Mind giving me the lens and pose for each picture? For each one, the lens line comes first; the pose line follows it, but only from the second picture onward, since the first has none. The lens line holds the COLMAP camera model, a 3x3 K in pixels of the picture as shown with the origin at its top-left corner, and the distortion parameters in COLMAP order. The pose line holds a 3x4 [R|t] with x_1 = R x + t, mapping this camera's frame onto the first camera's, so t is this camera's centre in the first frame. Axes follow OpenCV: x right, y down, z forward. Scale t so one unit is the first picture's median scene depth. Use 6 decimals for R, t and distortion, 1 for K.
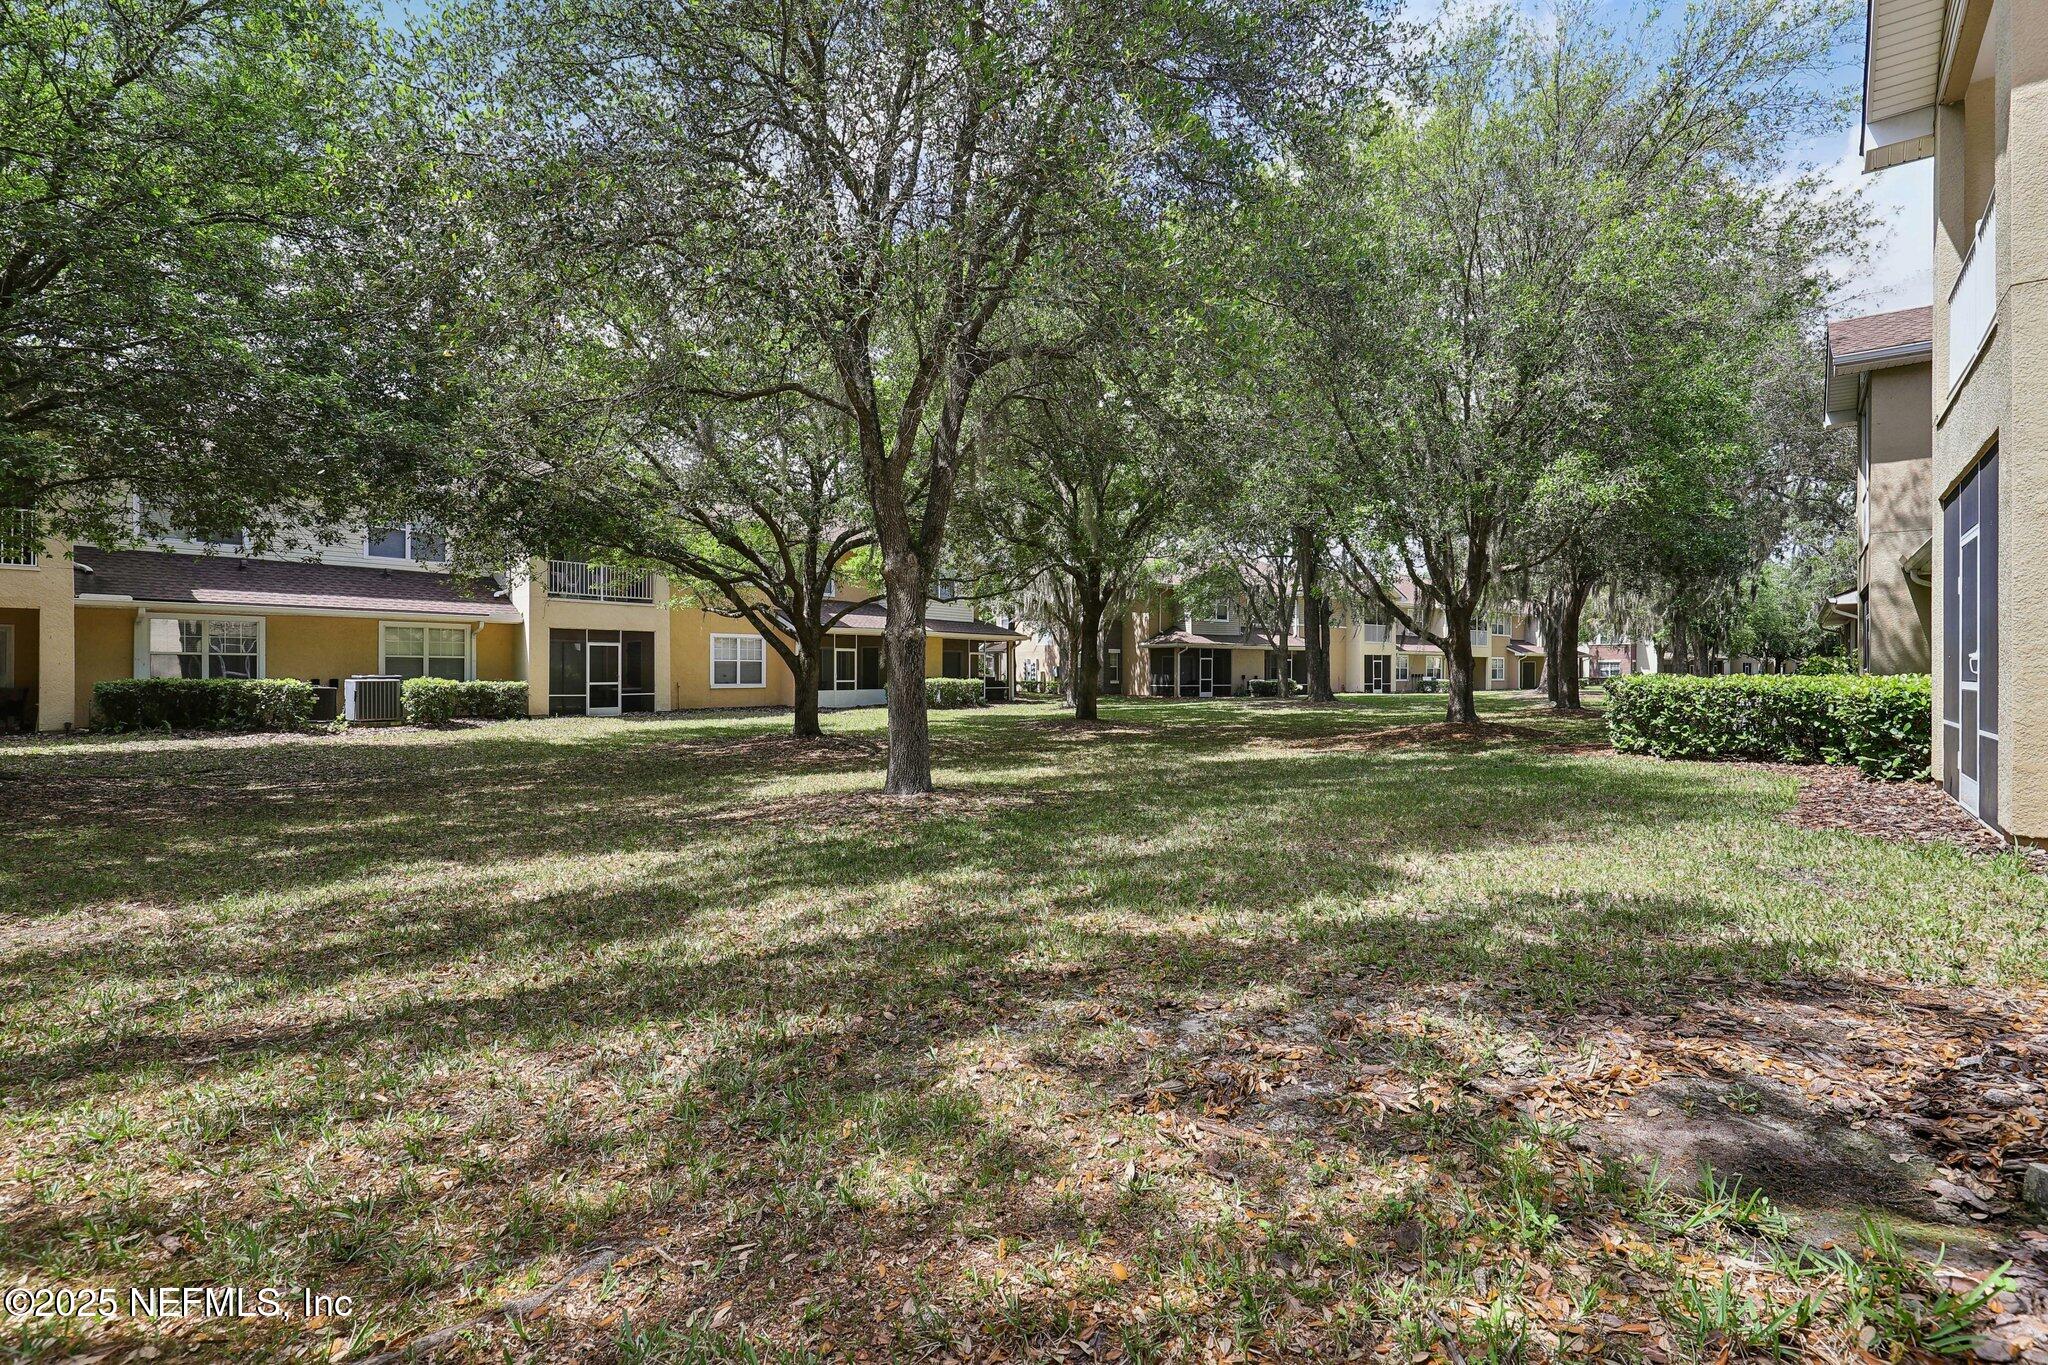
lens RADIAL K [[945.8, 0, 1031.1], [0, 945.8, 685.0], [0, 0, 1]] dist [-0.000761, -0.000398]
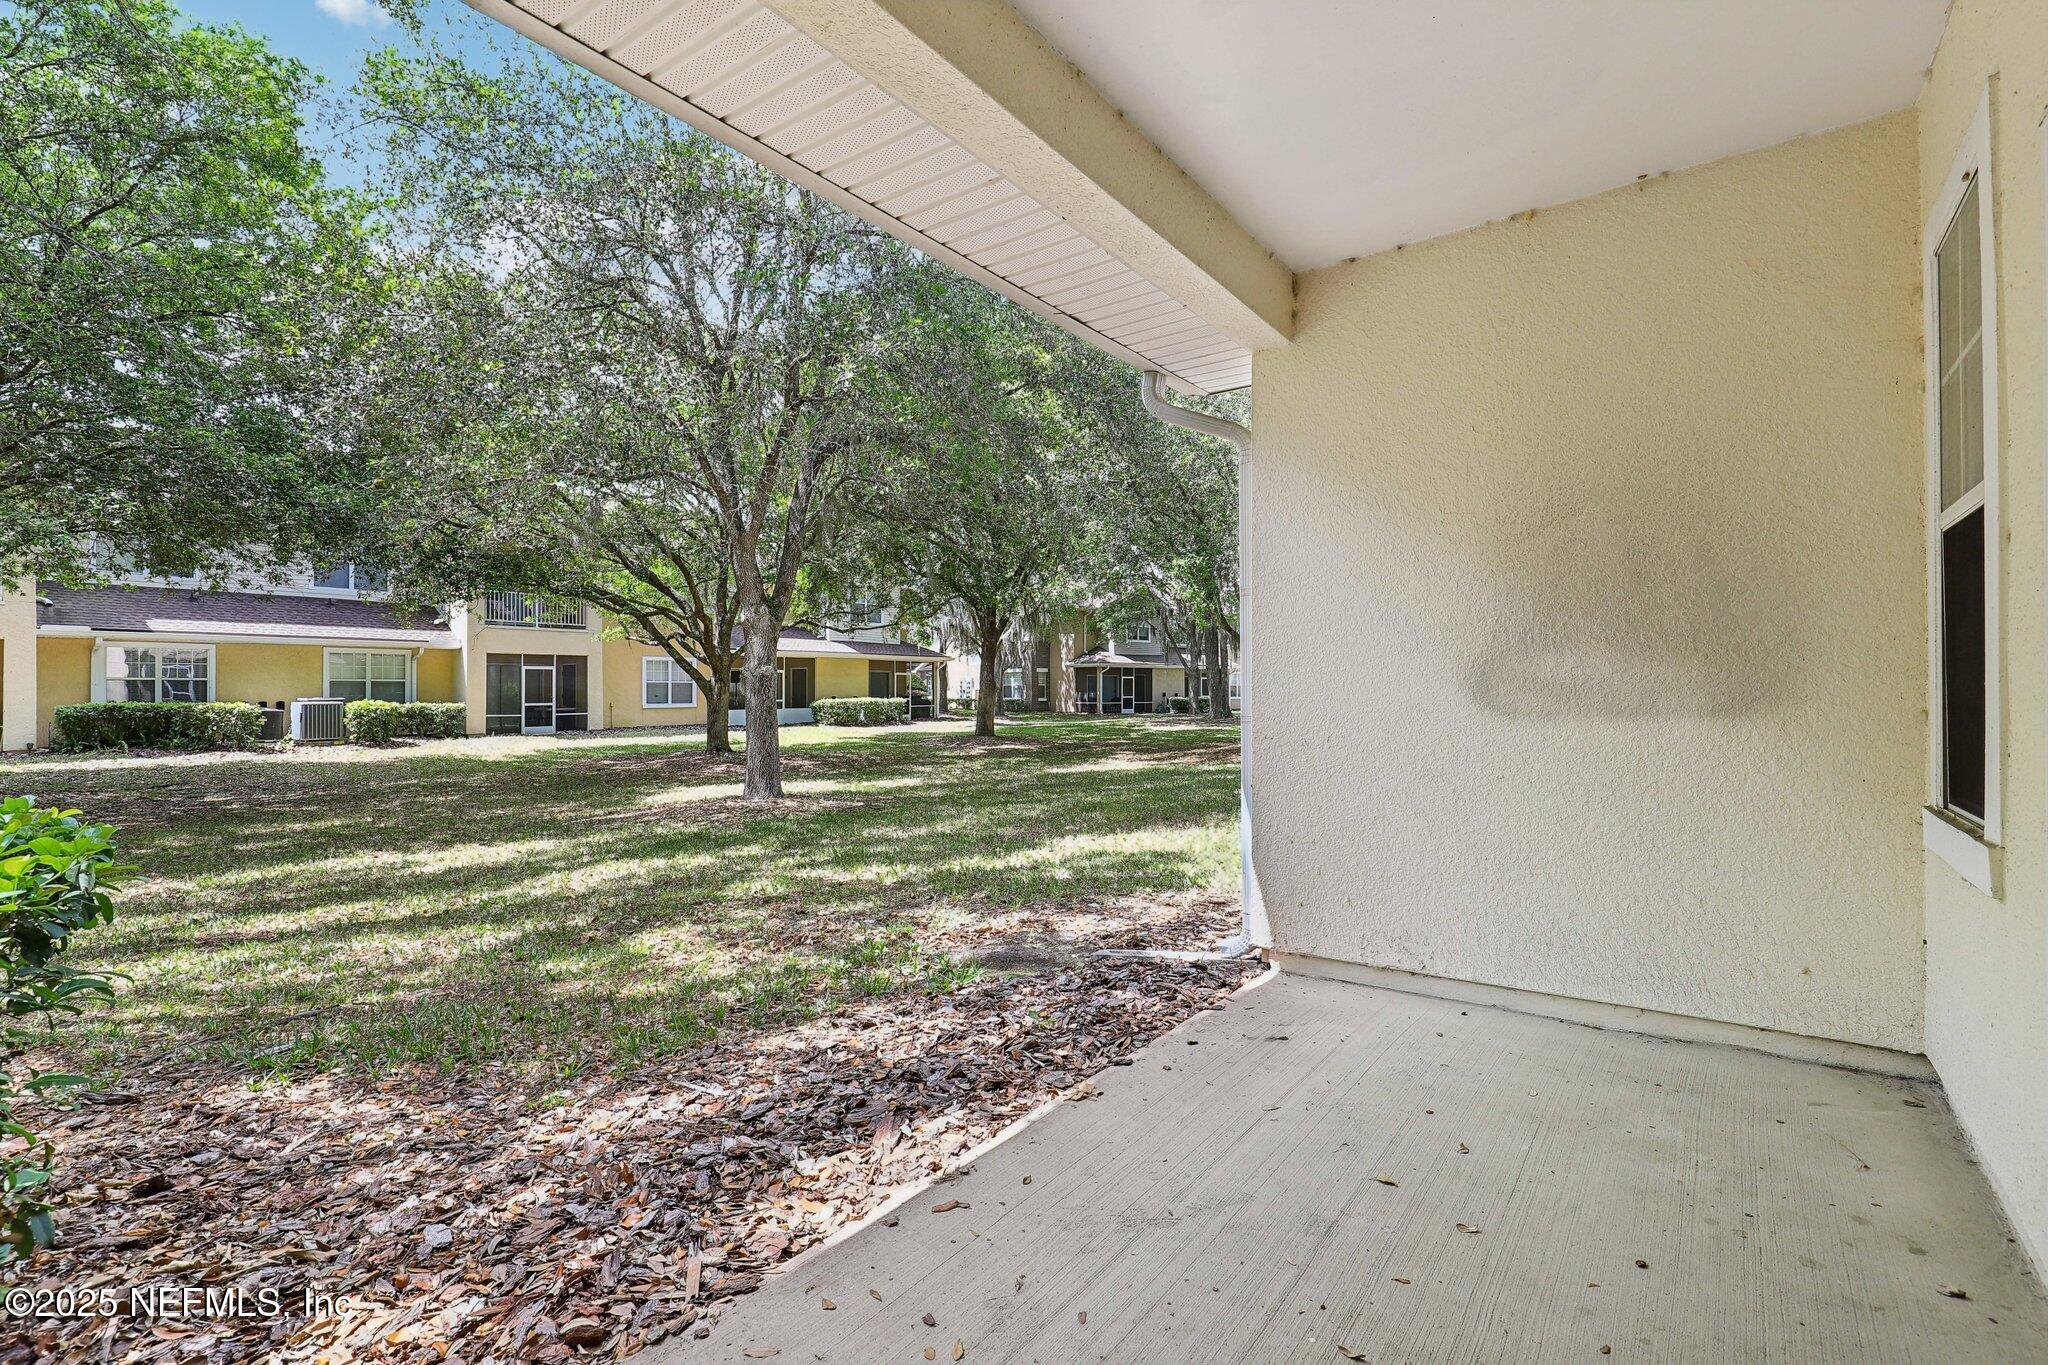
lens RADIAL K [[936.8, 0, 1025.6], [0, 936.8, 683.0], [0, 0, 1]] dist [0.001482, -0.000269]
pose [[0.999244, -0.001782, 0.038826, 0.076912], [0.002504, 0.999825, -0.018557, -0.005946], [-0.038786, 0.018640, 0.999074, -0.111172]]
